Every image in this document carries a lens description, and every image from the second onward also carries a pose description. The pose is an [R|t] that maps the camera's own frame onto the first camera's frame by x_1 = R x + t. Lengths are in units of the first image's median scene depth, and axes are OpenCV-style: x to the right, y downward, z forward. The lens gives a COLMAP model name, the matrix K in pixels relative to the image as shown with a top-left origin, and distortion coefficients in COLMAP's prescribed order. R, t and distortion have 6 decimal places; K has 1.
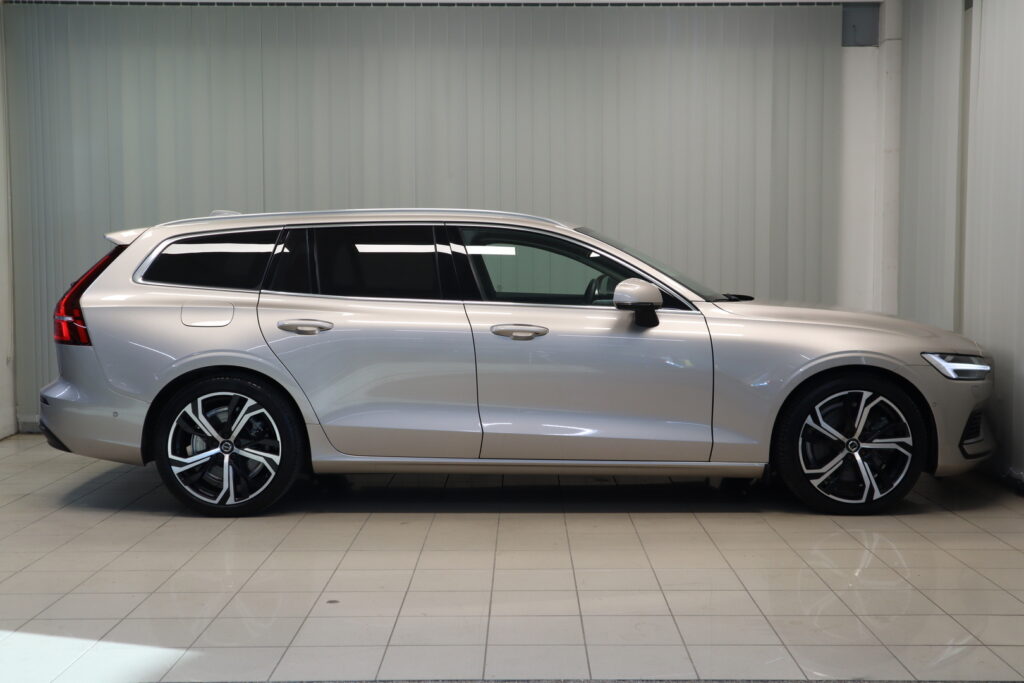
lens RADIAL K [[1173.2, 0, 508.2], [0, 1173.2, 335.0], [0, 0, 1]] dist [-0.002874, 0.000000]
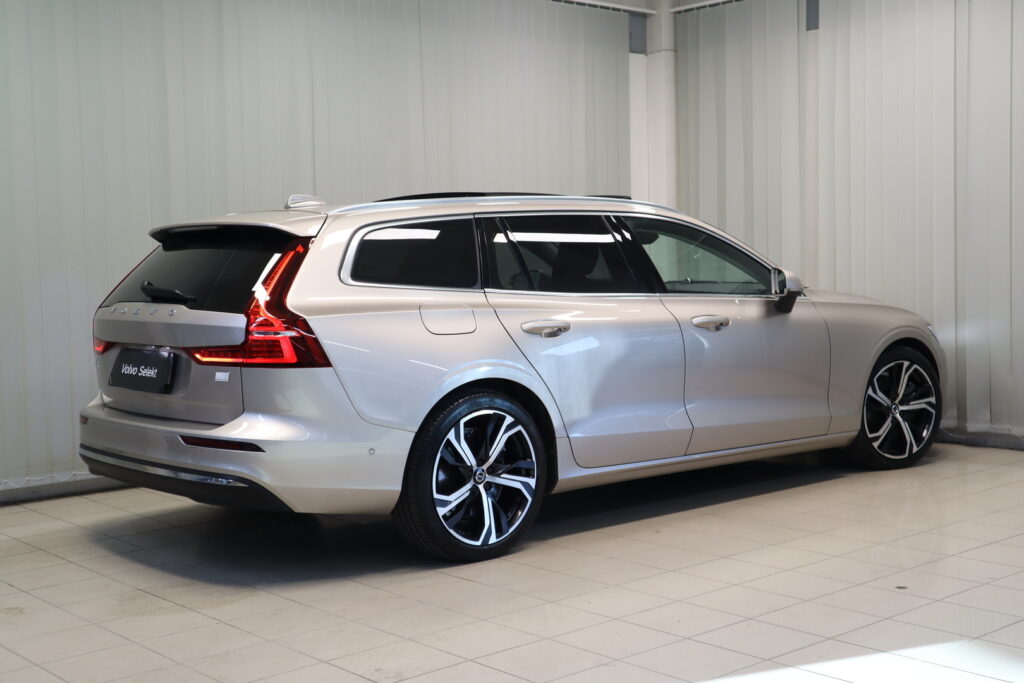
lens RADIAL K [[1297.3, 0, 520.0], [0, 1297.3, 342.3], [0, 0, 1]] dist [0.007346, 0.000000]
pose [[0.746959, -0.053515, 0.662713, -0.831276], [0.057692, 0.998213, 0.015581, -0.012880], [-0.662362, 0.026595, 0.748712, 0.286163]]
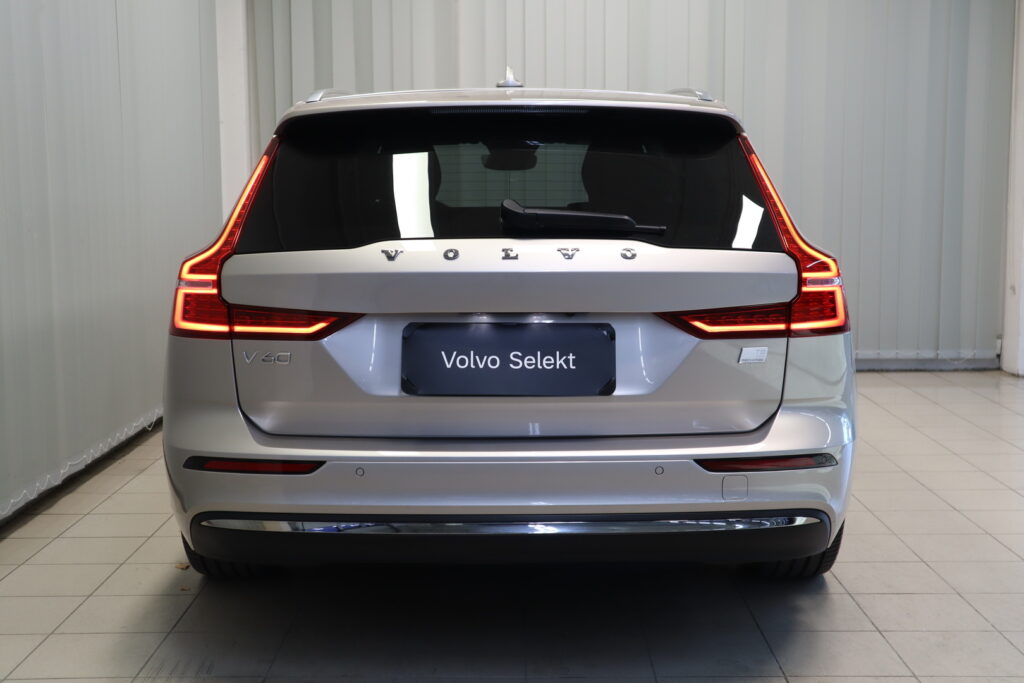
lens RADIAL K [[1297.3, 0, 508.5], [0, 1297.3, 334.8], [0, 0, 1]] dist [0.007346, 0.000000]
pose [[-0.005654, -0.112109, 0.993680, -0.938024], [0.063702, 0.991637, 0.112241, -0.062714], [-0.997953, 0.063934, 0.001535, 1.161129]]
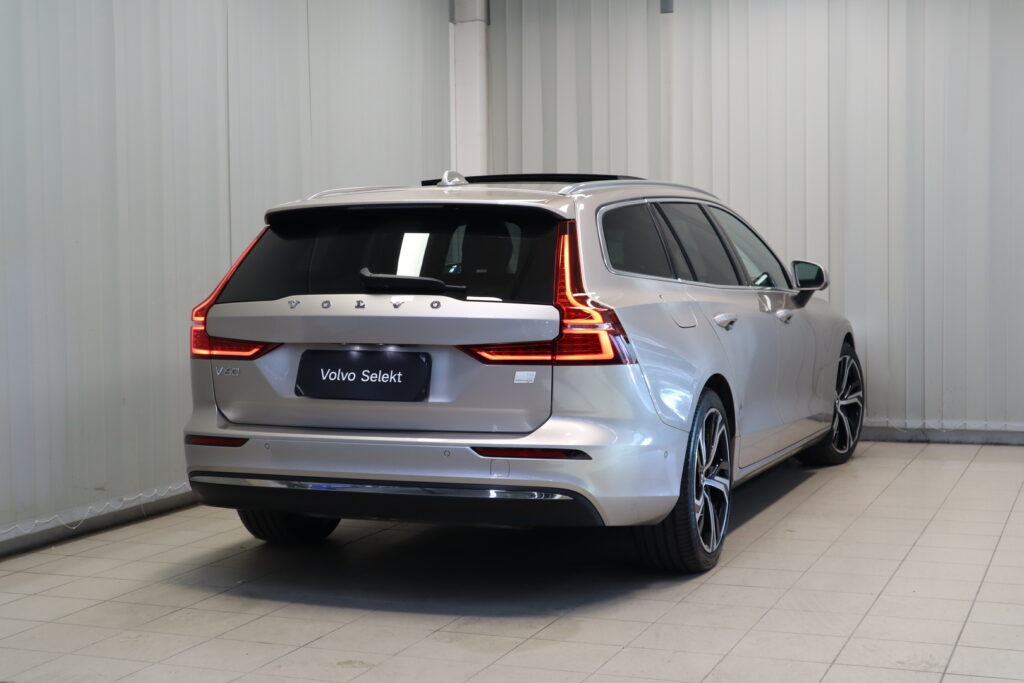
lens RADIAL K [[1562.7, 0, 505.9], [0, 1562.7, 340.3], [0, 0, 1]] dist [0.014879, 0.000000]
pose [[0.366177, -0.054206, 0.928965, -1.257326], [0.066340, 0.997282, 0.032043, -0.039328], [-0.928178, 0.049895, 0.368778, 0.735645]]
